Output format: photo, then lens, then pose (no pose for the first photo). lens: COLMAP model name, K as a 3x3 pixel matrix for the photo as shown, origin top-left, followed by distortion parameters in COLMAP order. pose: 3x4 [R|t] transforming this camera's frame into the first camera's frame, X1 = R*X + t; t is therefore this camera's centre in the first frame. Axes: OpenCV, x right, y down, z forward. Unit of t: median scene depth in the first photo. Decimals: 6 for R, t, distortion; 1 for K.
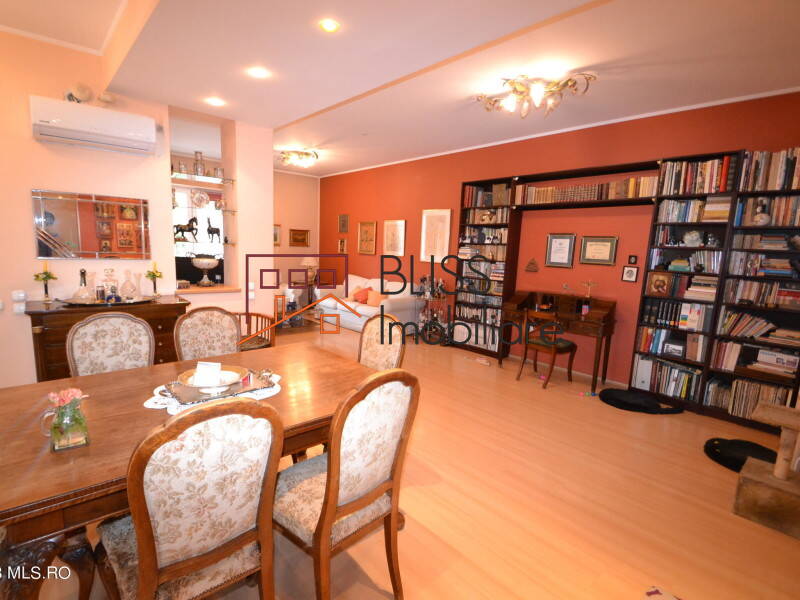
lens RADIAL K [[398.4, 0, 379.9], [0, 398.4, 308.4], [0, 0, 1]] dist [0.013477, -0.019383]
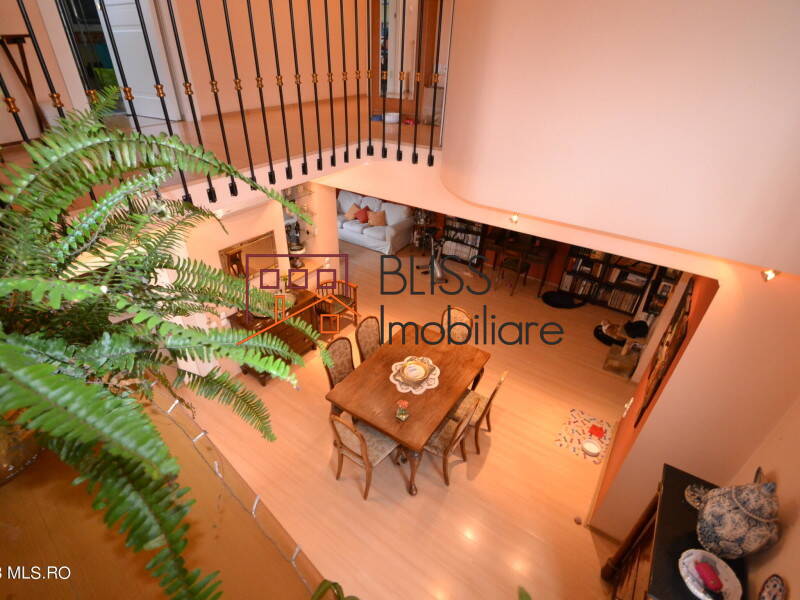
lens RADIAL K [[398.4, 0, 379.9], [0, 398.4, 308.4], [0, 0, 1]] dist [0.013477, -0.019383]
pose [[0.974453, -0.148376, 0.168600, -0.442094], [0.063952, 0.902930, 0.425003, -0.536124], [-0.215294, -0.403363, 0.889352, -0.405768]]
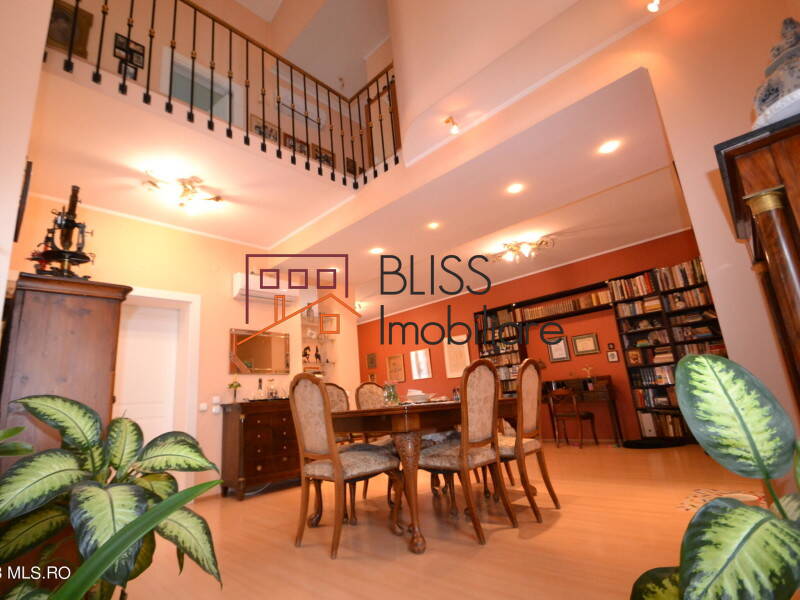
lens RADIAL K [[398.4, 0, 379.9], [0, 398.4, 308.4], [0, 0, 1]] dist [0.013477, -0.019383]
pose [[0.991761, -0.093586, 0.087471, -0.330103], [0.120120, 0.916658, -0.381194, 0.219345], [-0.044506, 0.388560, 0.920348, -0.364316]]
